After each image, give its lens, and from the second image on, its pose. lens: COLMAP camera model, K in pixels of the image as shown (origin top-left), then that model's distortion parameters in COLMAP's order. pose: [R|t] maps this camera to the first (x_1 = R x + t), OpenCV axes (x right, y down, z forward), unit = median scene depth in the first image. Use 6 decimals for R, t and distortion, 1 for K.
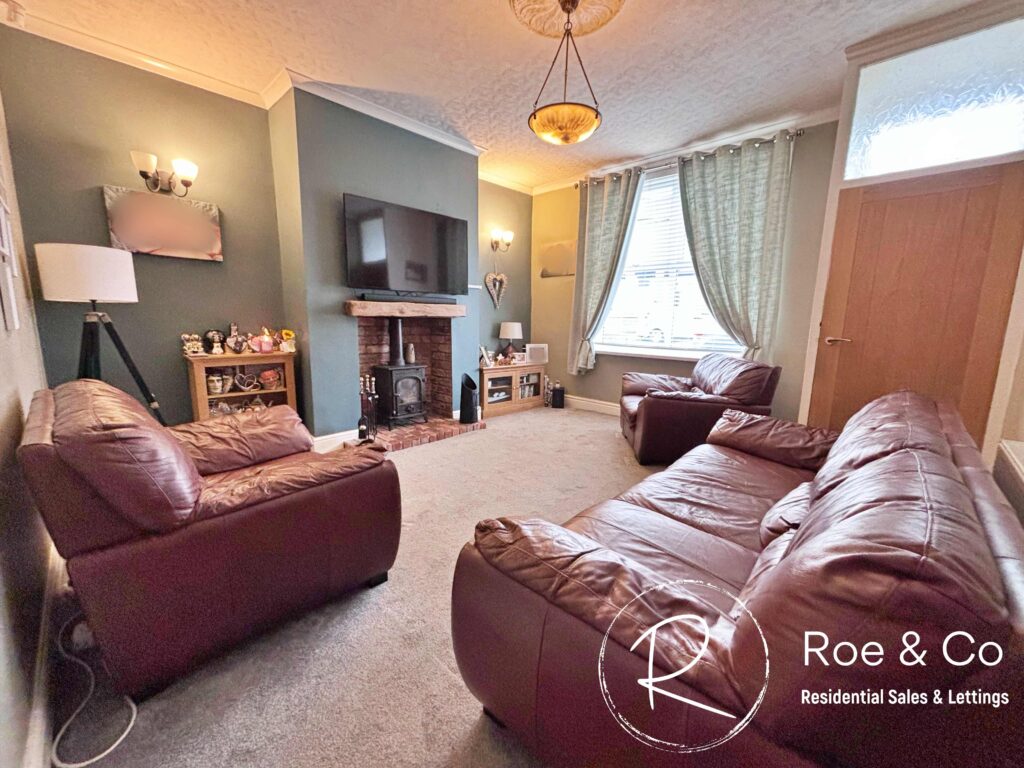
lens RADIAL K [[414.0, 0, 512.0], [0, 414.0, 384.0], [0, 0, 1]] dist [0.004559, -0.000051]
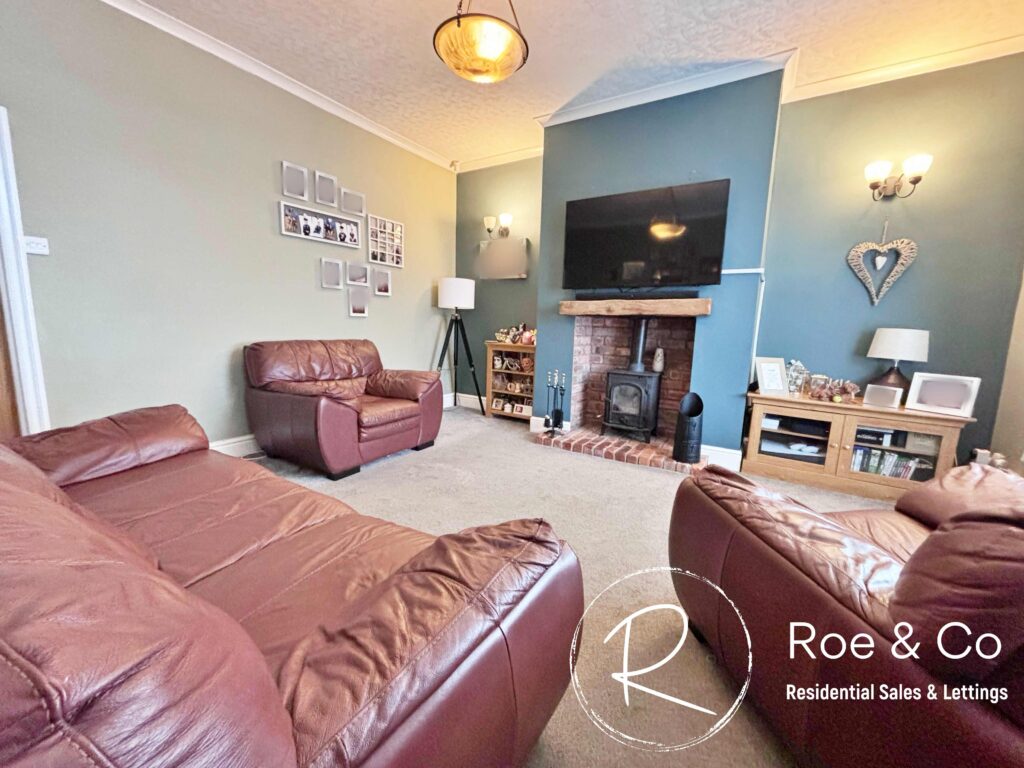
lens RADIAL K [[414.0, 0, 512.0], [0, 414.0, 384.0], [0, 0, 1]] dist [0.004559, -0.000051]
pose [[0.201715, 0.131663, -0.970554, 0.524382], [-0.179810, 0.979060, 0.095446, -0.053012], [0.962798, 0.155262, 0.221166, 0.526359]]
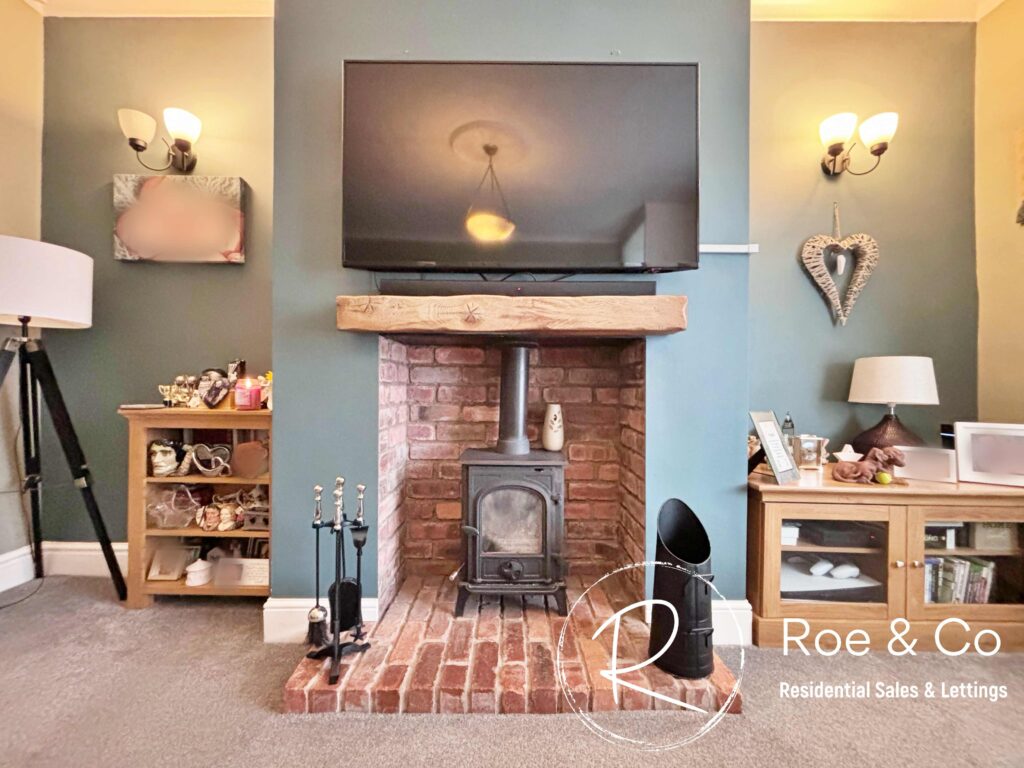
lens RADIAL K [[414.0, 0, 512.0], [0, 414.0, 384.0], [0, 0, 1]] dist [0.004559, -0.000051]
pose [[0.698716, -0.006119, -0.715373, 0.031130], [-0.109029, 0.987371, -0.114936, -0.063750], [0.707042, 0.158304, 0.689225, 0.663306]]
